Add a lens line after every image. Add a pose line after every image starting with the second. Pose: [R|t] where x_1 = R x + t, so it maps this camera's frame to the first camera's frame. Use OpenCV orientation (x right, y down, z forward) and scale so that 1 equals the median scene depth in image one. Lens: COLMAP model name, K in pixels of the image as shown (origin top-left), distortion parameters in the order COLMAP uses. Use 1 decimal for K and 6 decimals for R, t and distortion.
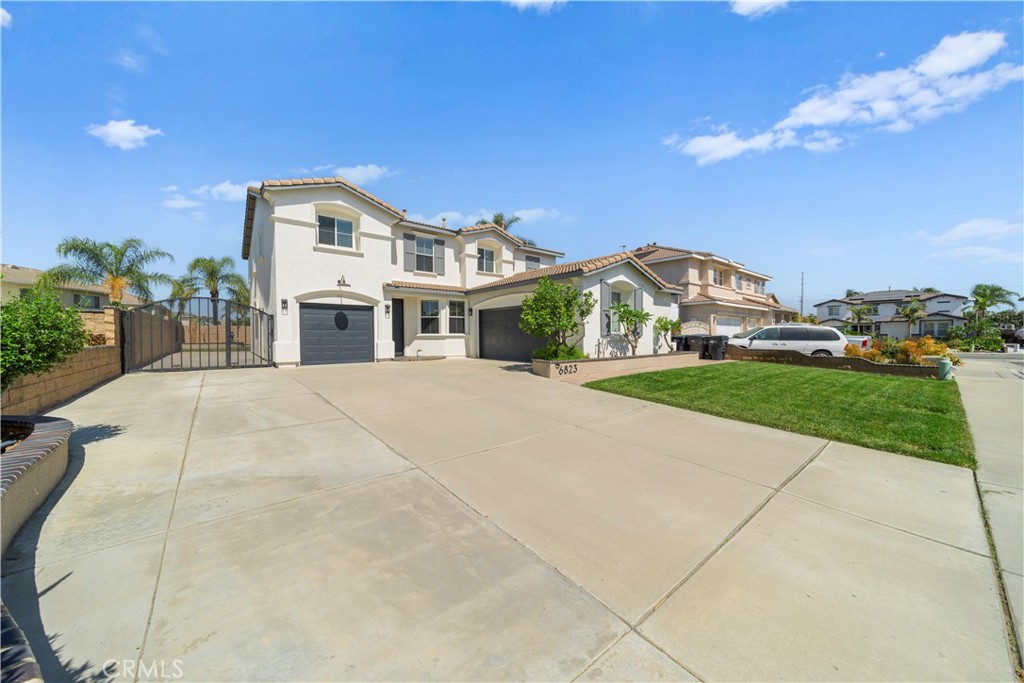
lens RADIAL K [[357.9, 0, 514.4], [0, 357.9, 345.2], [0, 0, 1]] dist [-0.001441, -0.000267]
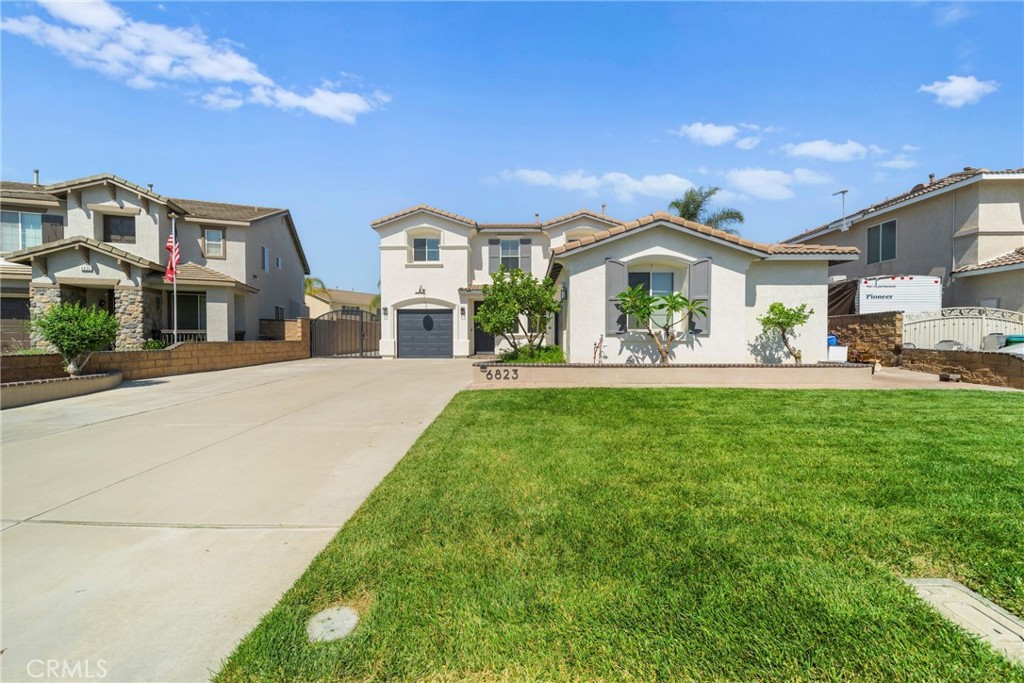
lens RADIAL K [[361.0, 0, 517.4], [0, 361.0, 339.4], [0, 0, 1]] dist [-0.002056, -0.000195]
pose [[0.747930, 0.006811, -0.663743, 0.532690], [-0.019921, 0.999727, -0.012189, -0.002999], [0.663478, 0.022339, 0.747862, 0.286409]]
